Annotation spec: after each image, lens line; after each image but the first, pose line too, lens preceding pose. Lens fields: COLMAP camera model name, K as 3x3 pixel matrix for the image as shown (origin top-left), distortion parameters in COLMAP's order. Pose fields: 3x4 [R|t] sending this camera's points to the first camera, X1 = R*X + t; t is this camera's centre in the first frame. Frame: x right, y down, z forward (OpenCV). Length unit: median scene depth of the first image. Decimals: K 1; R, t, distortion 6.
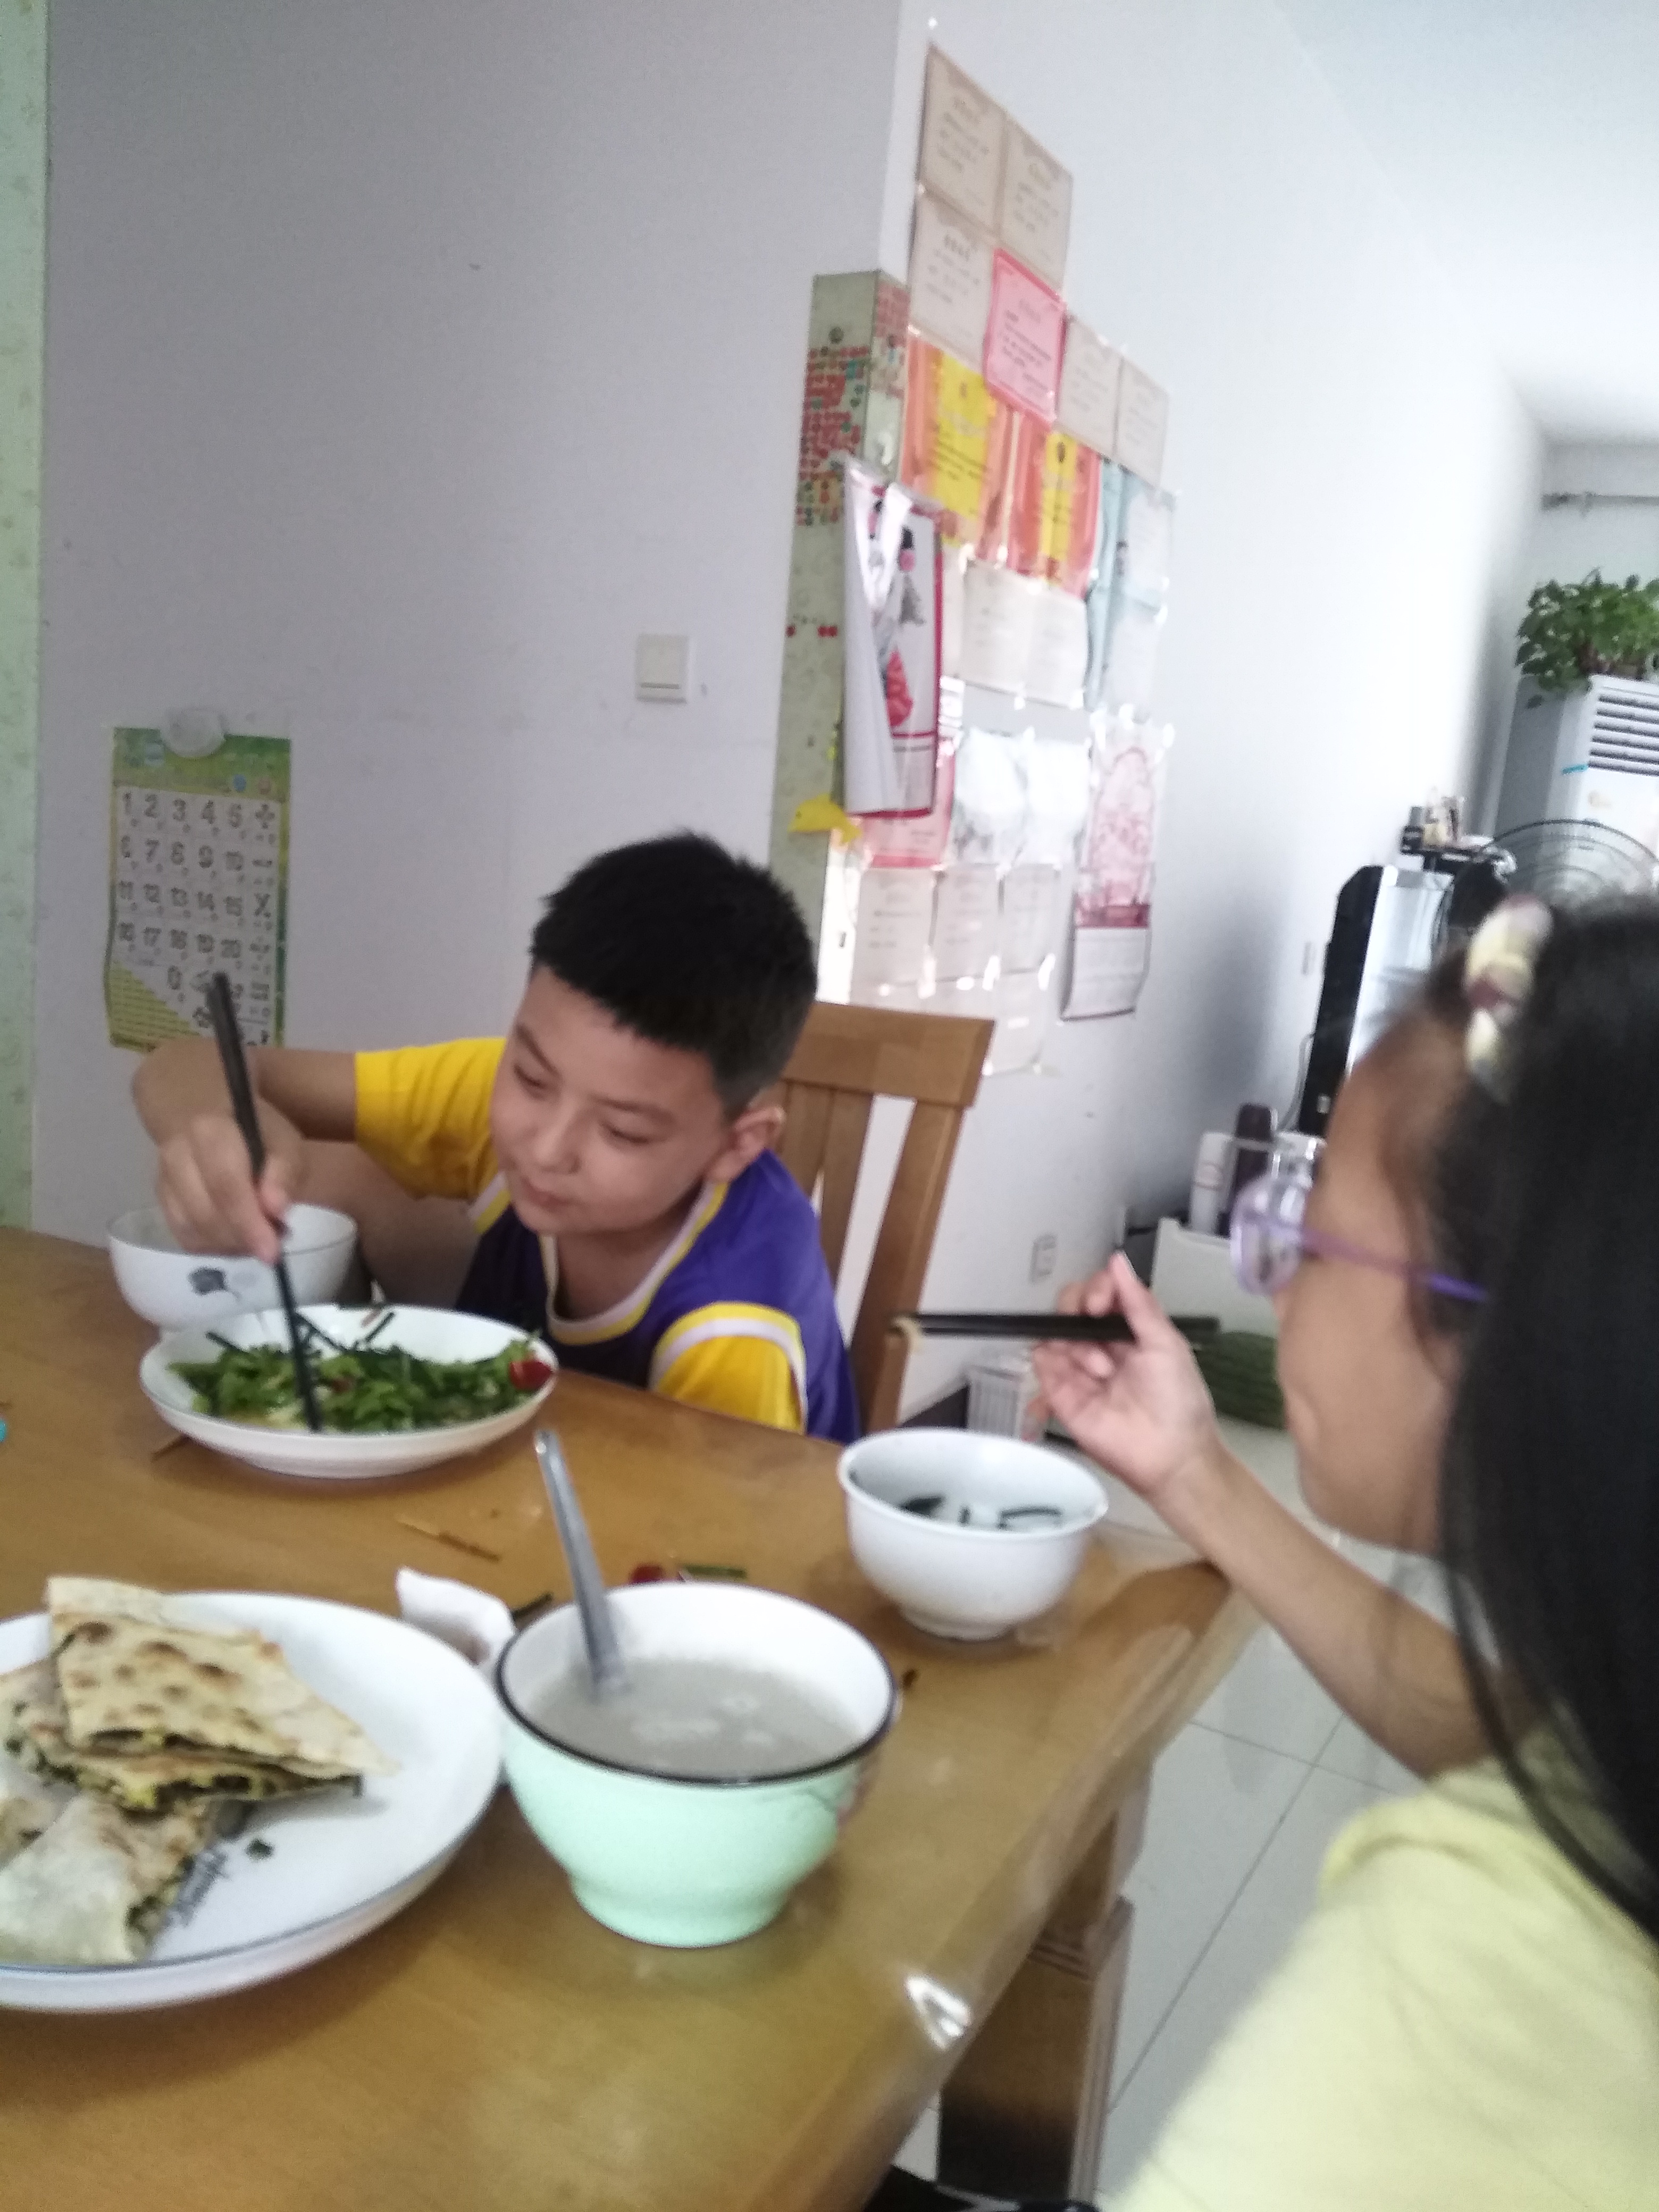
lens RADIAL K [[1704.9, 0, 837.0], [0, 1704.9, 1095.9], [0, 0, 1]] dist [0.135633, -0.281400]
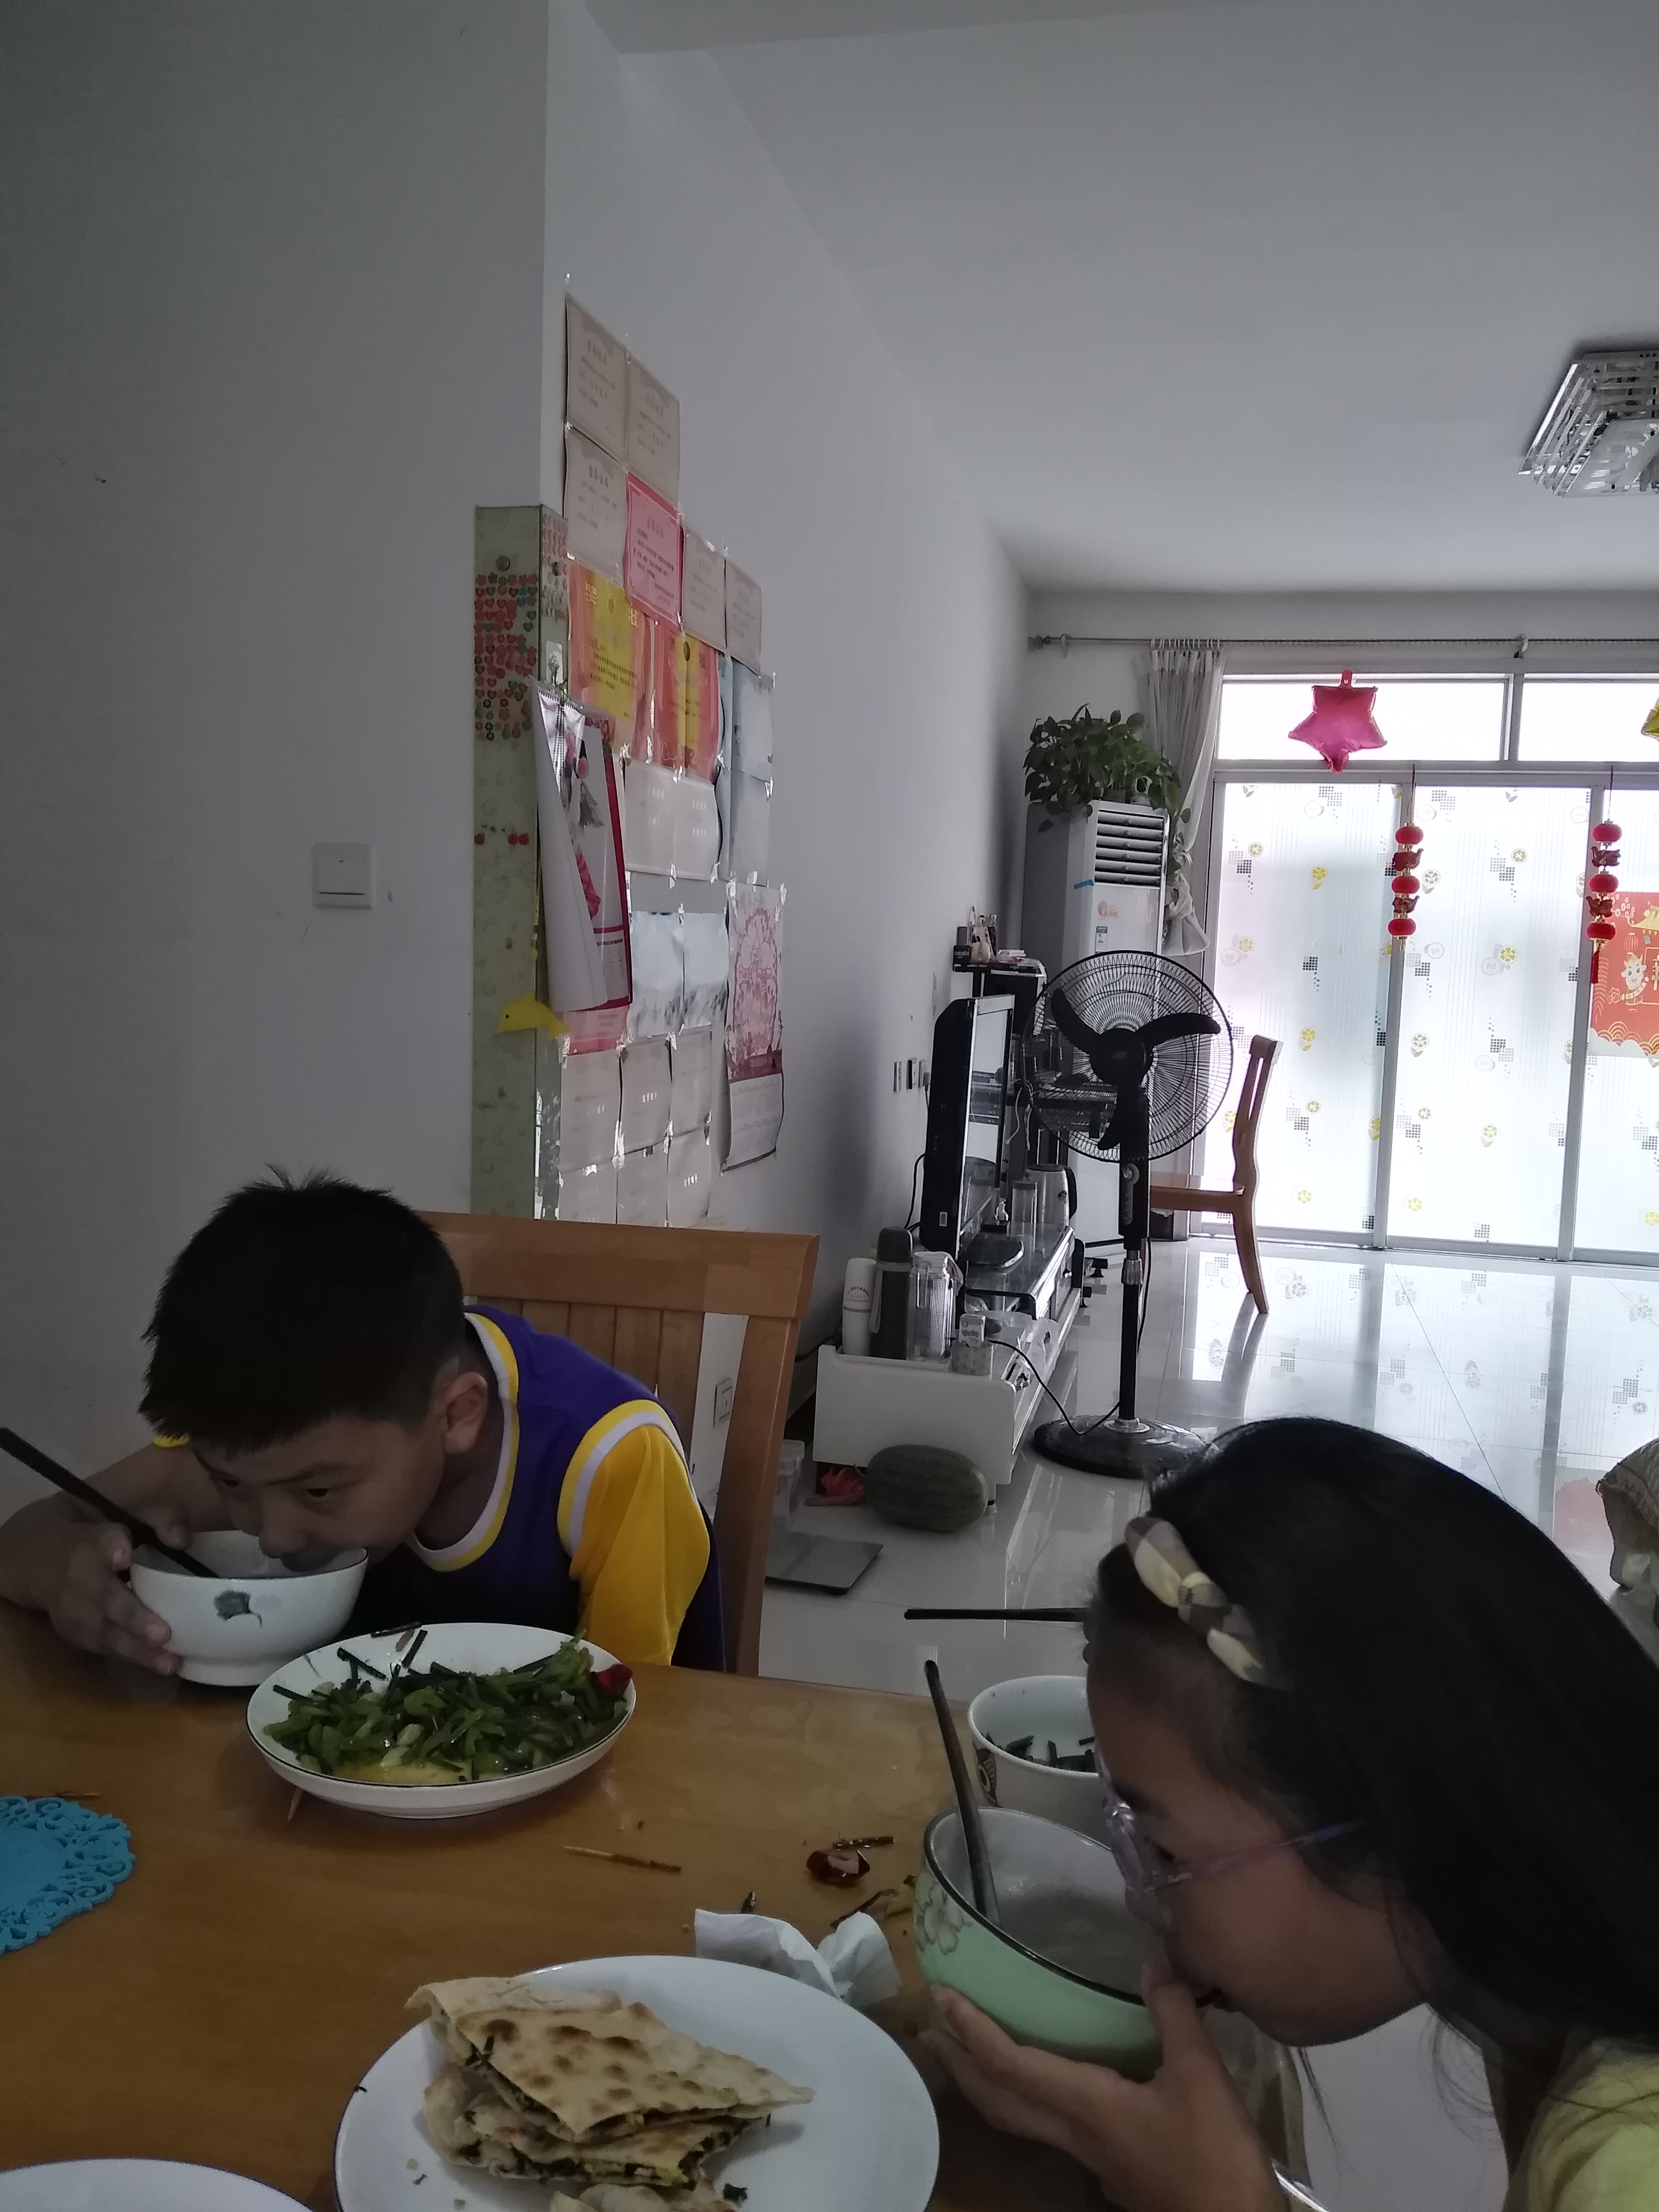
lens RADIAL K [[1704.9, 0, 837.0], [0, 1704.9, 1095.9], [0, 0, 1]] dist [0.135633, -0.281400]
pose [[0.959126, -0.079456, 0.271596, -0.105129], [0.095128, 0.994447, -0.045013, -0.046932], [-0.266511, 0.069010, 0.961358, -0.034348]]
